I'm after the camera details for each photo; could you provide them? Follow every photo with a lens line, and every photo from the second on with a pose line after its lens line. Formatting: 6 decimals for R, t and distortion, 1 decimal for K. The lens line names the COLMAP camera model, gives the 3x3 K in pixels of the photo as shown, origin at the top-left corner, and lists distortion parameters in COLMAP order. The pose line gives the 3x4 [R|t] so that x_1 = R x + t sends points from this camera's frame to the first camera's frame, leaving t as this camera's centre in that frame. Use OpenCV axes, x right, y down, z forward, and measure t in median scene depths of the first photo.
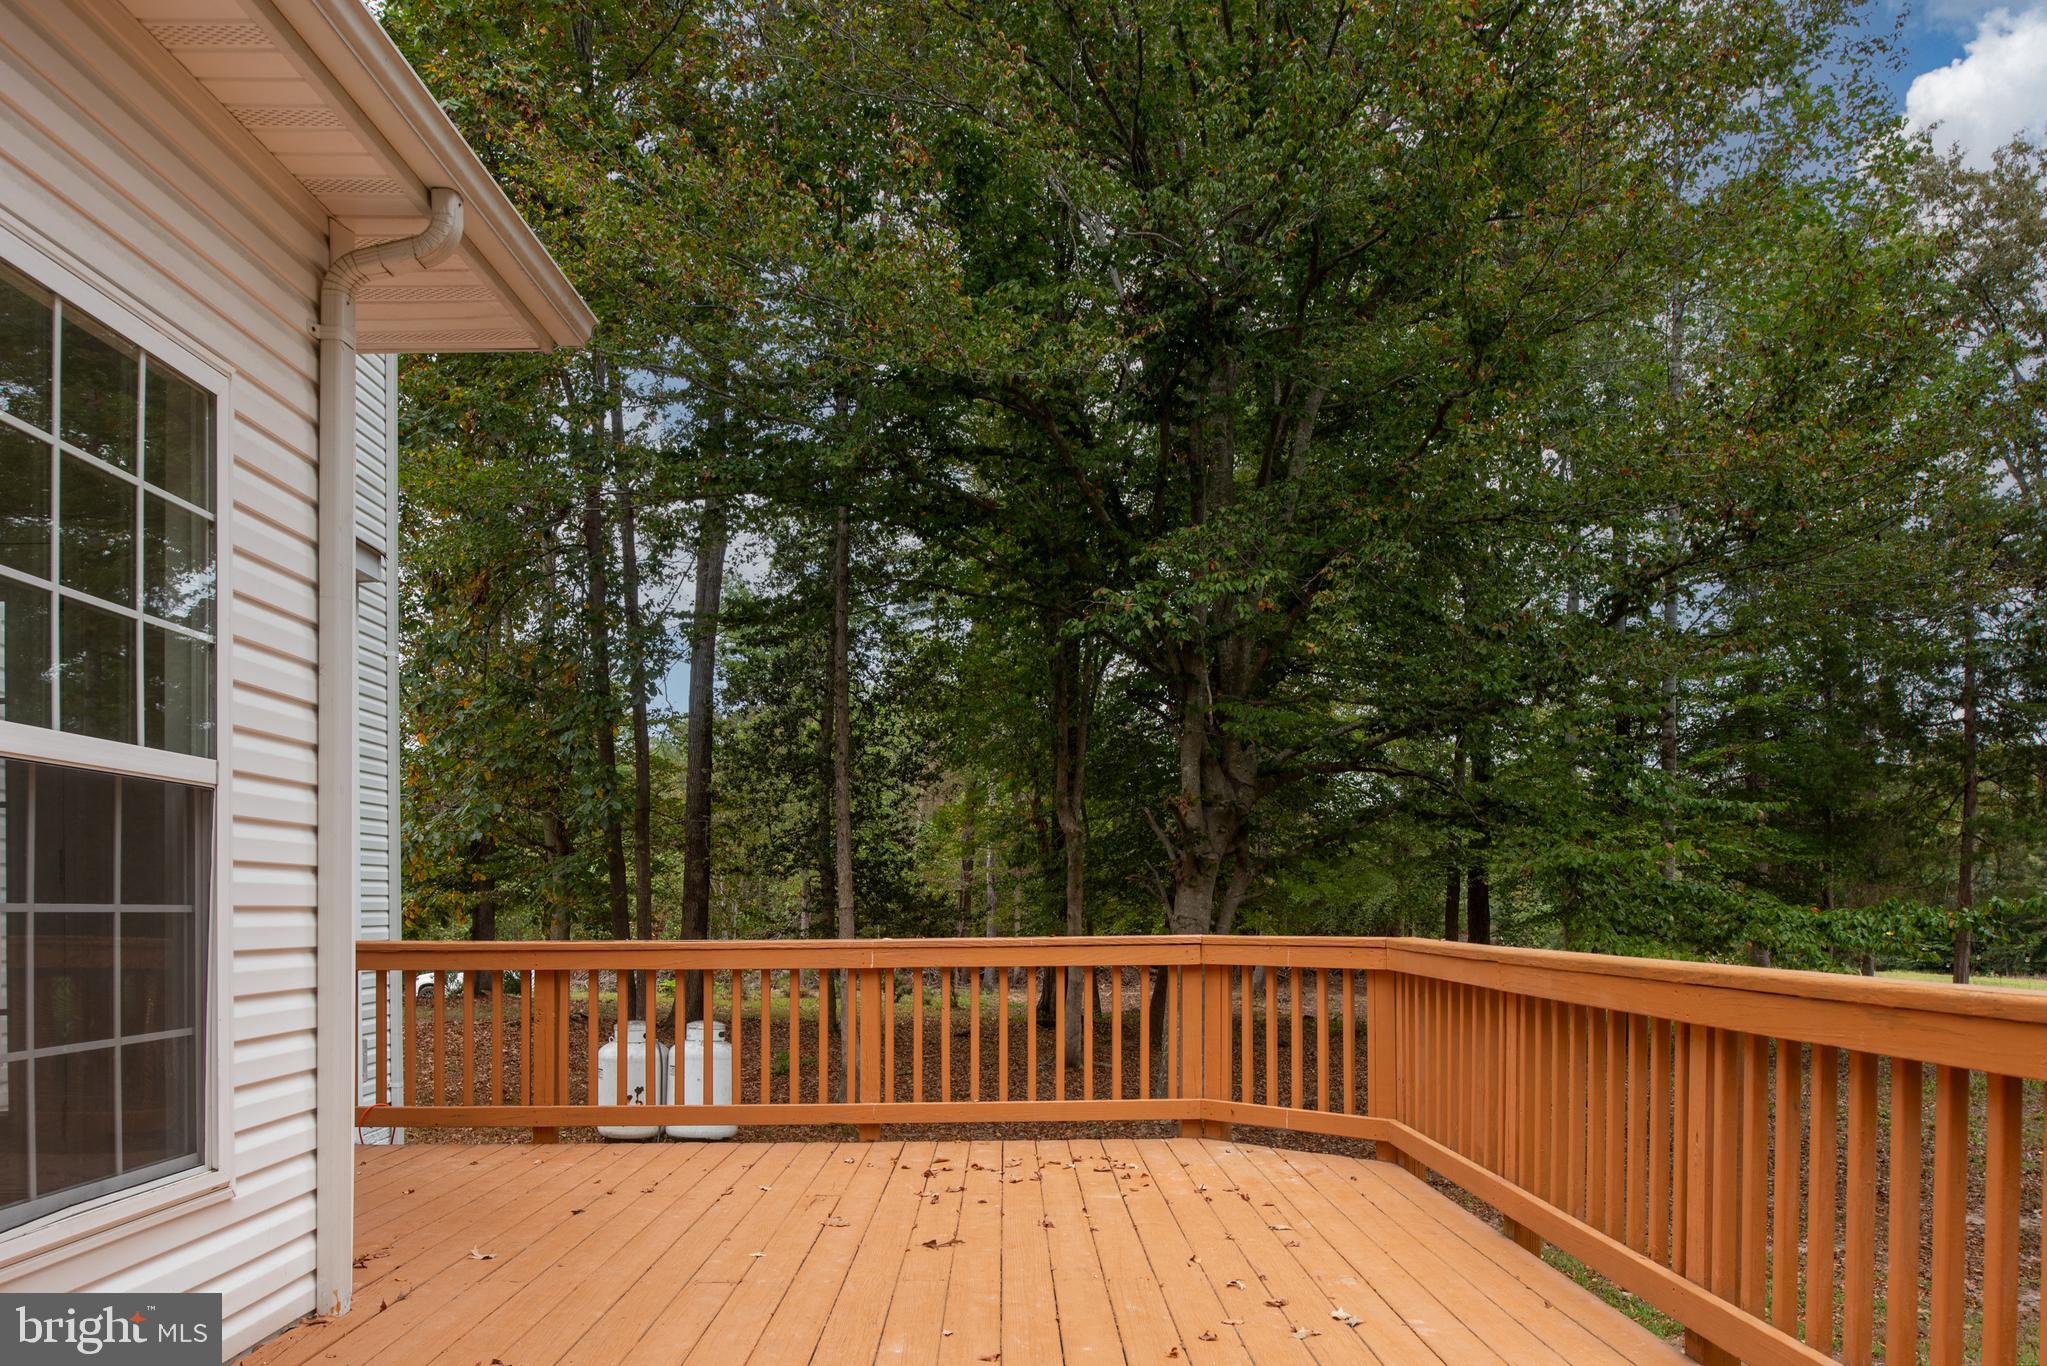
lens RADIAL K [[1440.4, 0, 1025.3], [0, 1440.4, 907.5], [0, 0, 1]] dist [-0.001427, -0.001436]
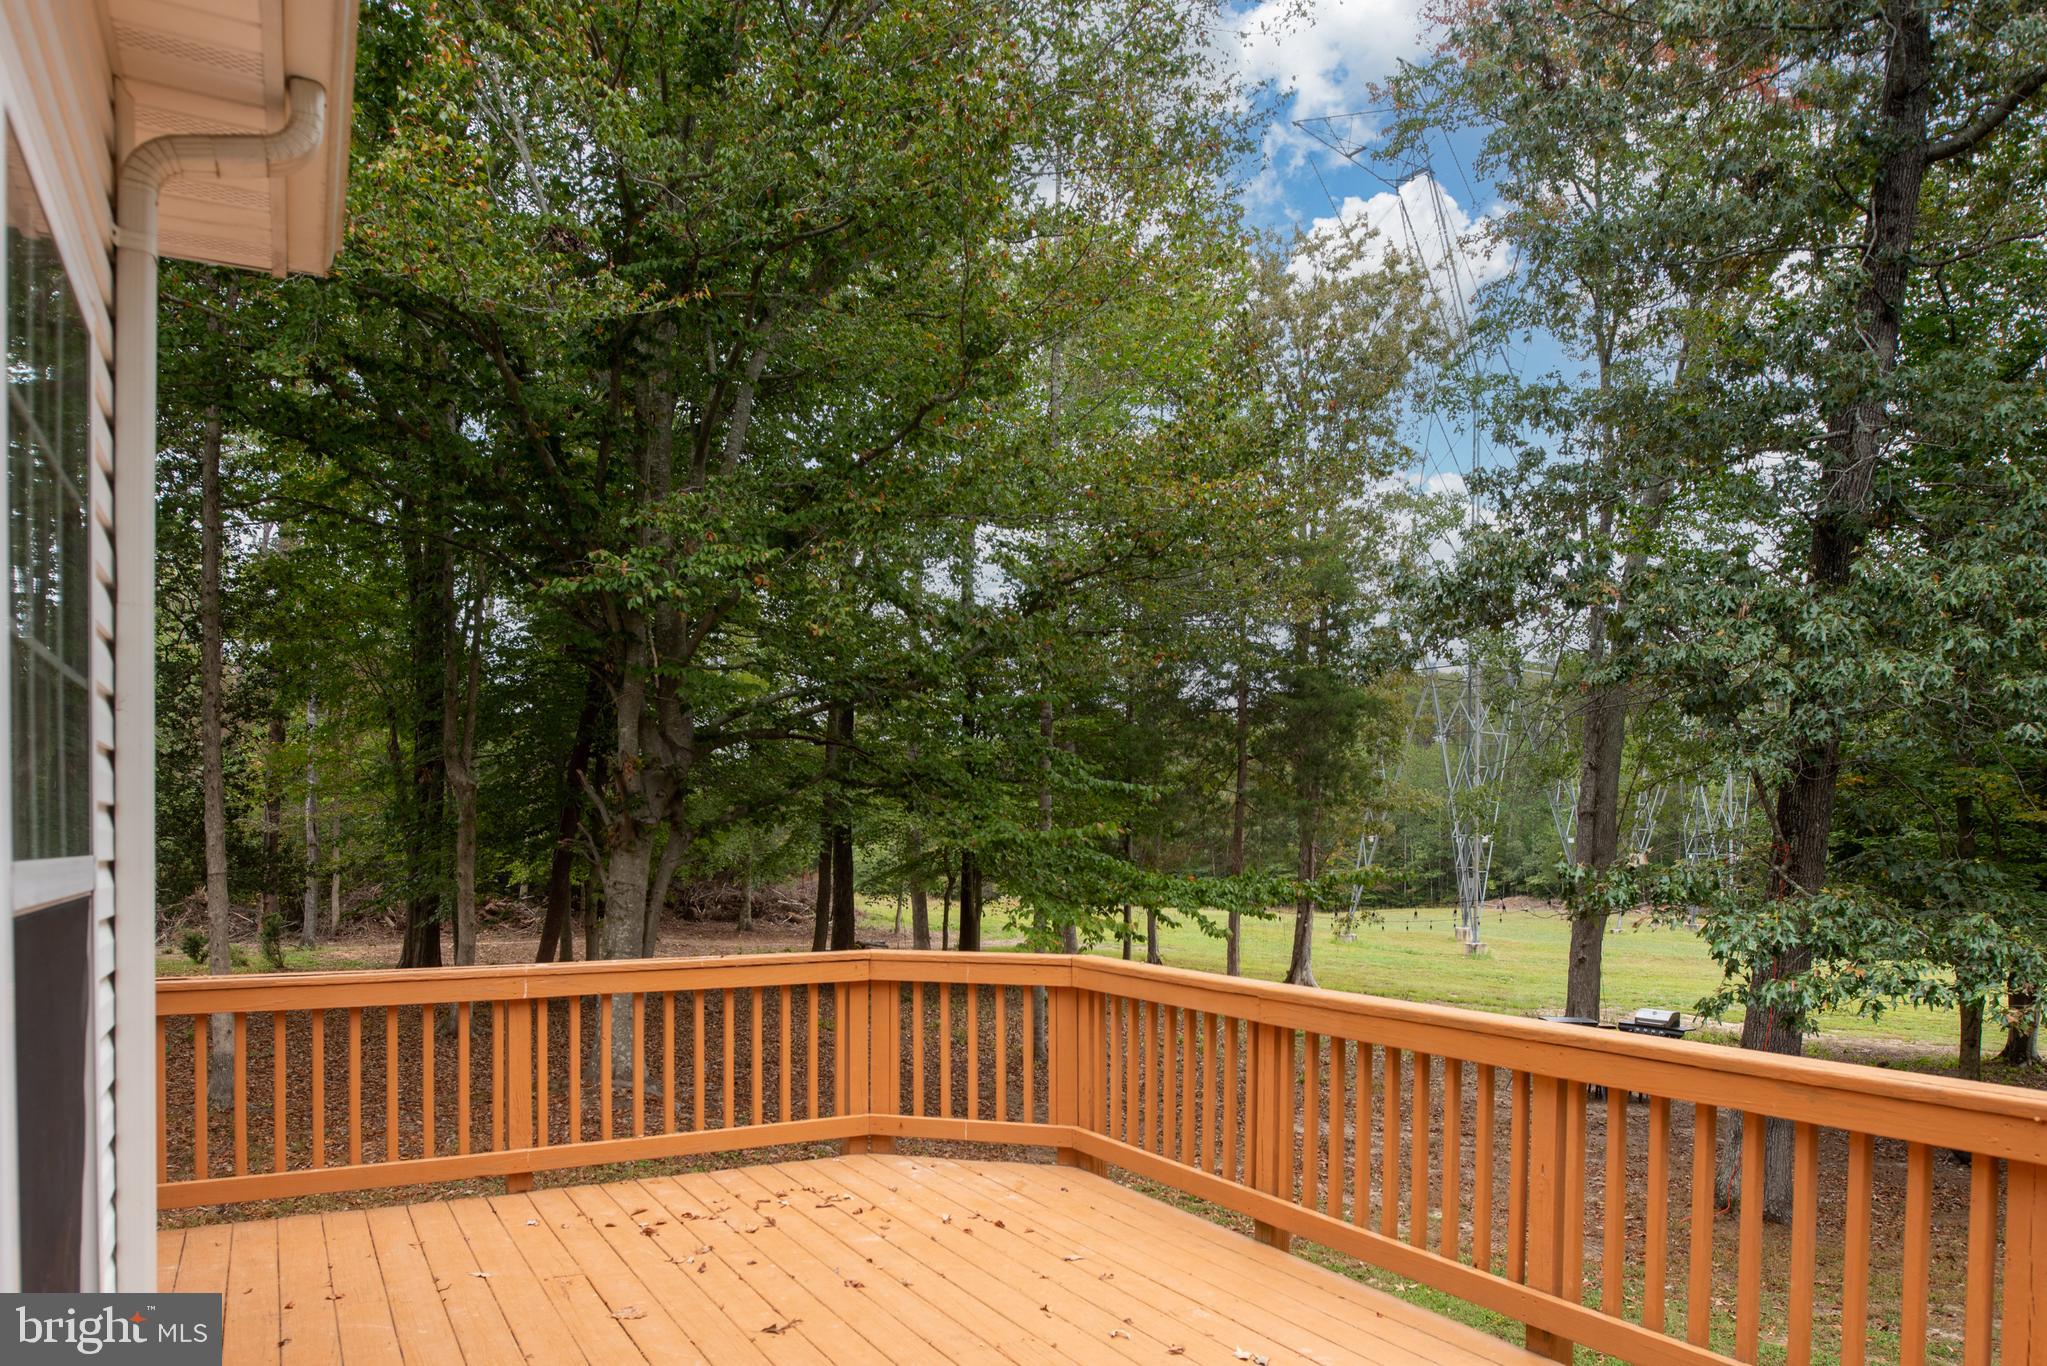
lens RADIAL K [[1410.4, 0, 1021.1], [0, 1410.4, 883.2], [0, 0, 1]] dist [-0.009690, -0.004132]
pose [[0.888677, -0.007130, 0.458479, -0.231379], [-0.005721, 0.999629, 0.026636, -0.053882], [-0.458498, -0.026294, 0.888306, 0.087502]]
